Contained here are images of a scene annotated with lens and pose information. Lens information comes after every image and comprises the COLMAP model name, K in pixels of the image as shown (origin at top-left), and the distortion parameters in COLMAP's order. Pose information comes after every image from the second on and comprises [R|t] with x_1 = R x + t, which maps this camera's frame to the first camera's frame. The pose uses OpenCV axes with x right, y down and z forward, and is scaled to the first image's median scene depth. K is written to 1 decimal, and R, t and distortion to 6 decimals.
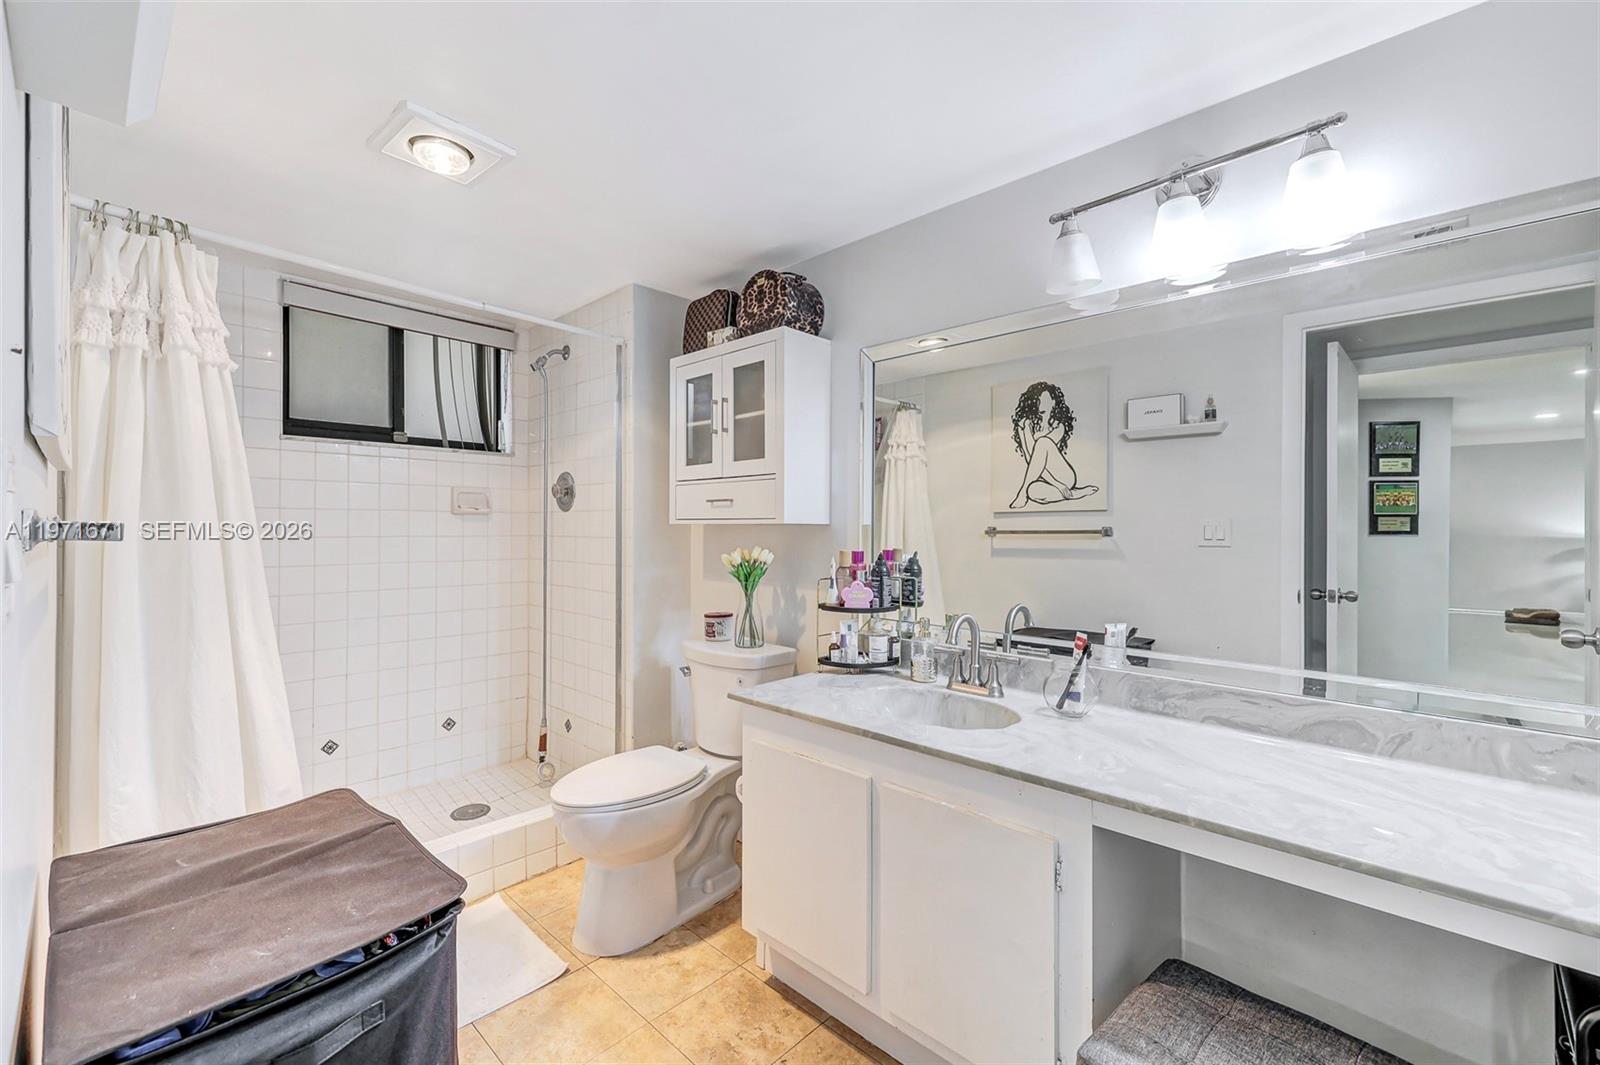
lens RADIAL K [[671.4, 0, 790.6], [0, 671.4, 533.0], [0, 0, 1]] dist [0.000440, 0.000807]
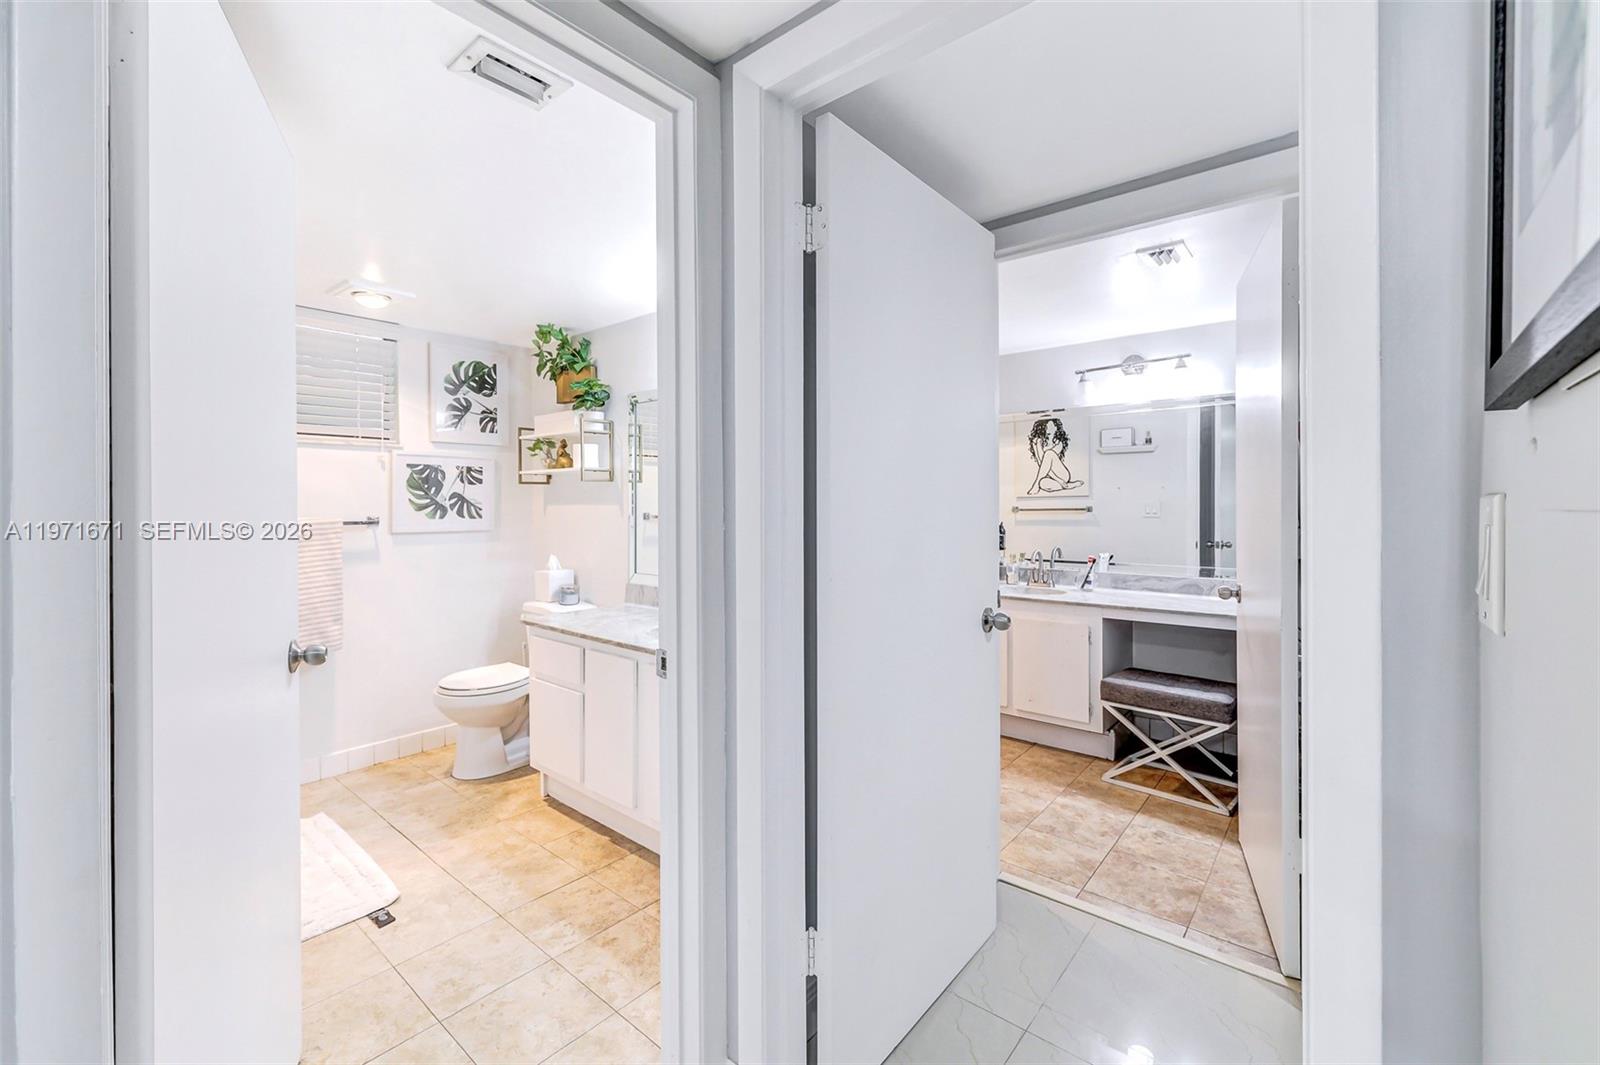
lens RADIAL K [[671.4, 0, 805.3], [0, 671.4, 518.0], [0, 0, 1]] dist [0.000440, 0.000807]
pose [[0.997307, -0.014152, 0.071964, -0.353769], [0.013136, 0.999808, 0.014568, -0.013371], [-0.072156, -0.013583, 0.997301, -0.611756]]
